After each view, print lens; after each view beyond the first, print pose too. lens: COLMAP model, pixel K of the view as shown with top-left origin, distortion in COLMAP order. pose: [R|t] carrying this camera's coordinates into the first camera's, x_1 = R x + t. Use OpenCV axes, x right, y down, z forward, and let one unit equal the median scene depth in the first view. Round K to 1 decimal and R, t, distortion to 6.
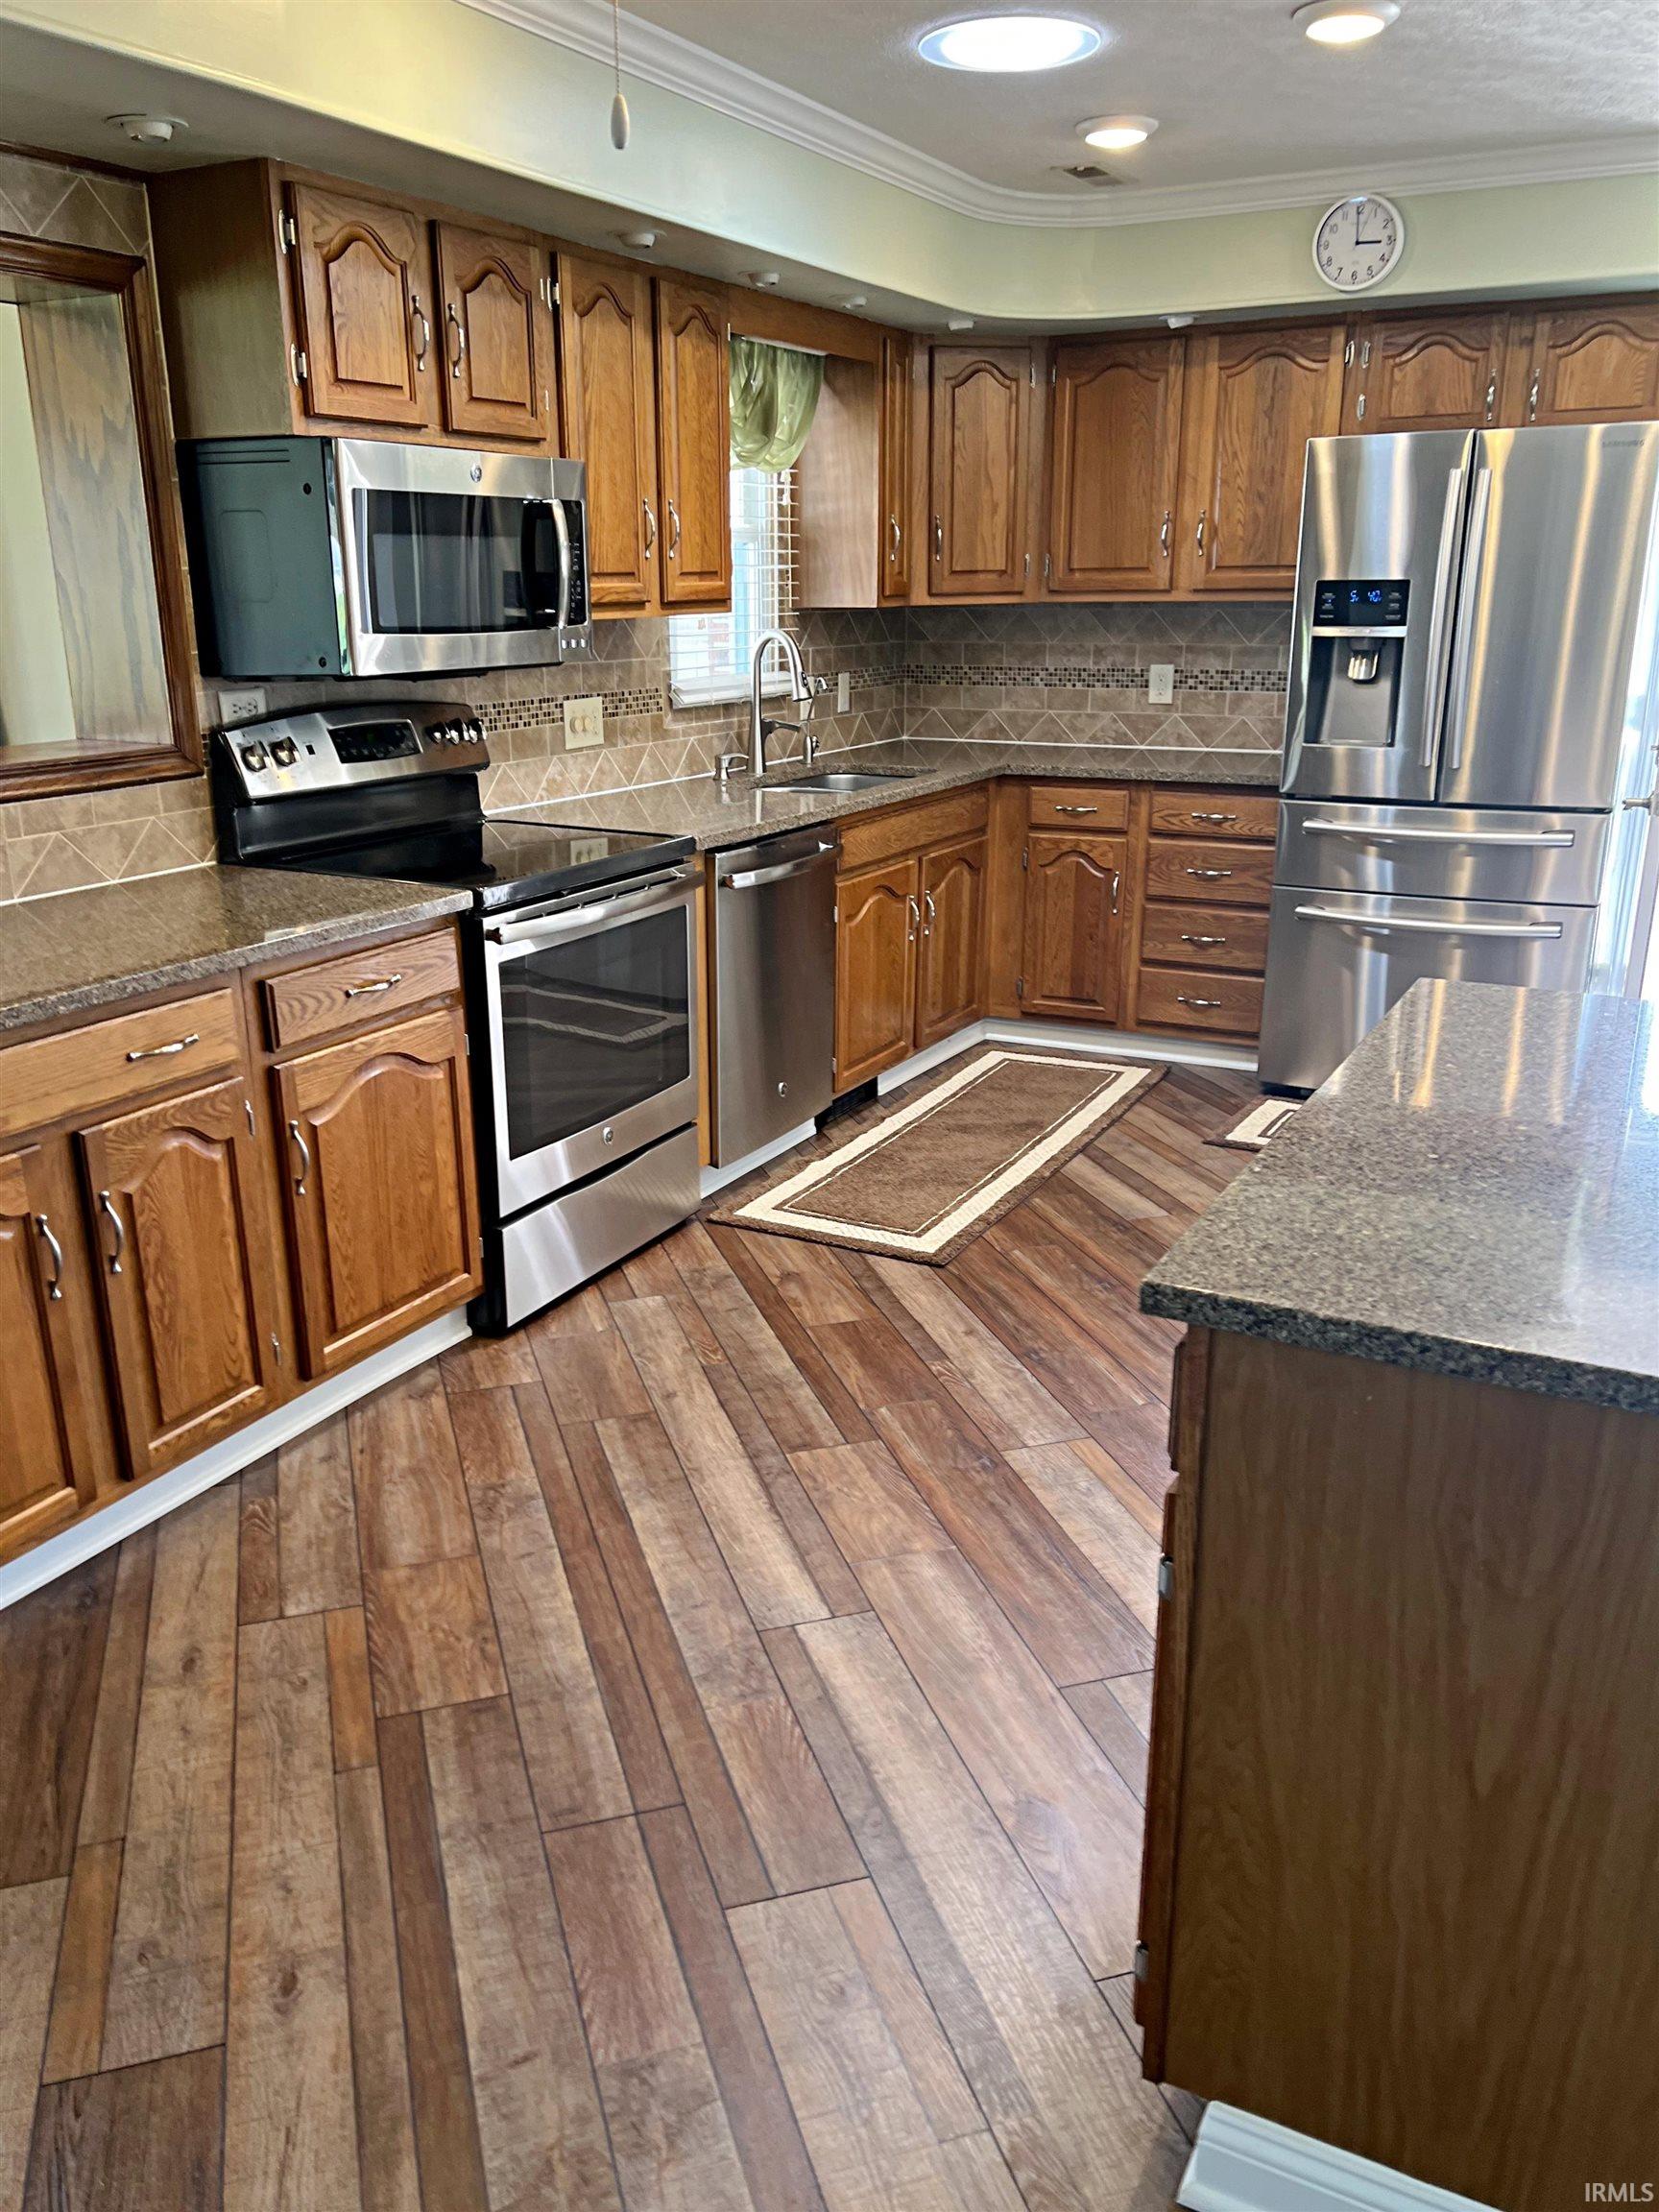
lens RADIAL K [[1691.1, 0, 829.1], [0, 1691.1, 1116.4], [0, 0, 1]] dist [0.030397, -0.022053]
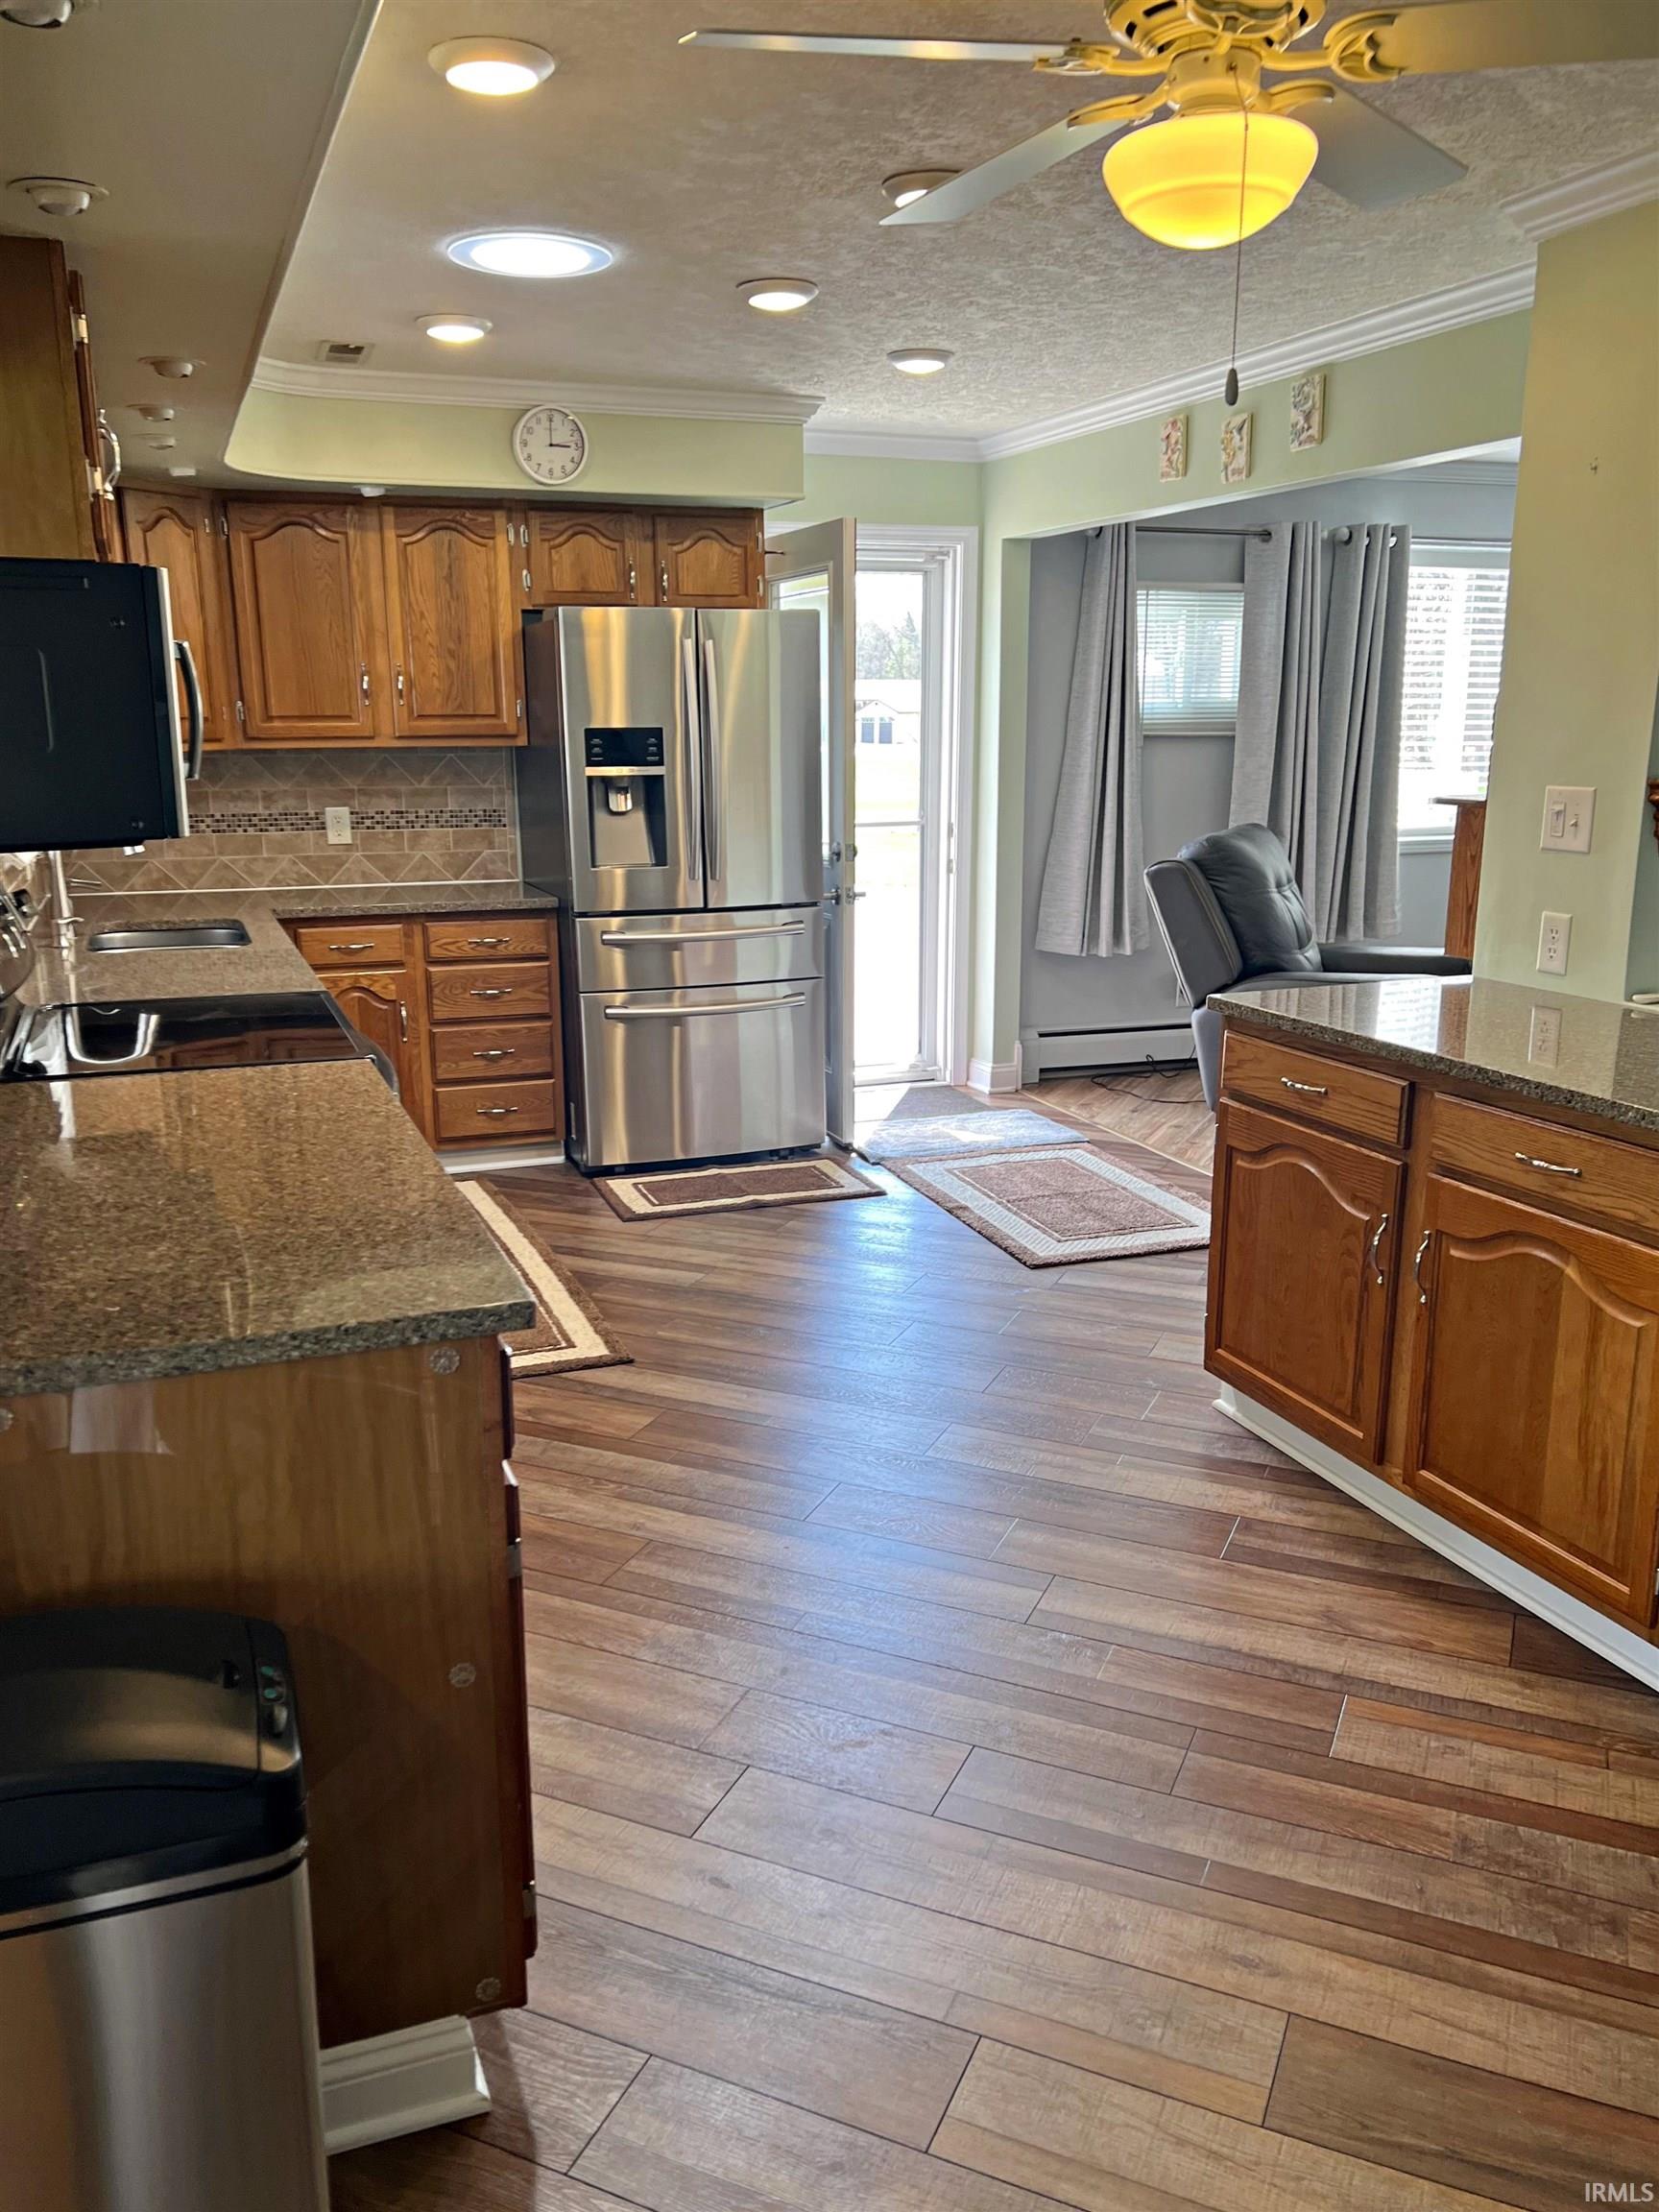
lens RADIAL K [[1633.9, 0, 828.3], [0, 1633.9, 1162.5], [0, 0, 1]] dist [-0.002957, -0.018166]
pose [[0.685793, -0.184576, 0.704002, -0.380179], [0.217678, 0.975047, 0.043591, -0.035322], [-0.694481, 0.123352, 0.708859, 0.119354]]
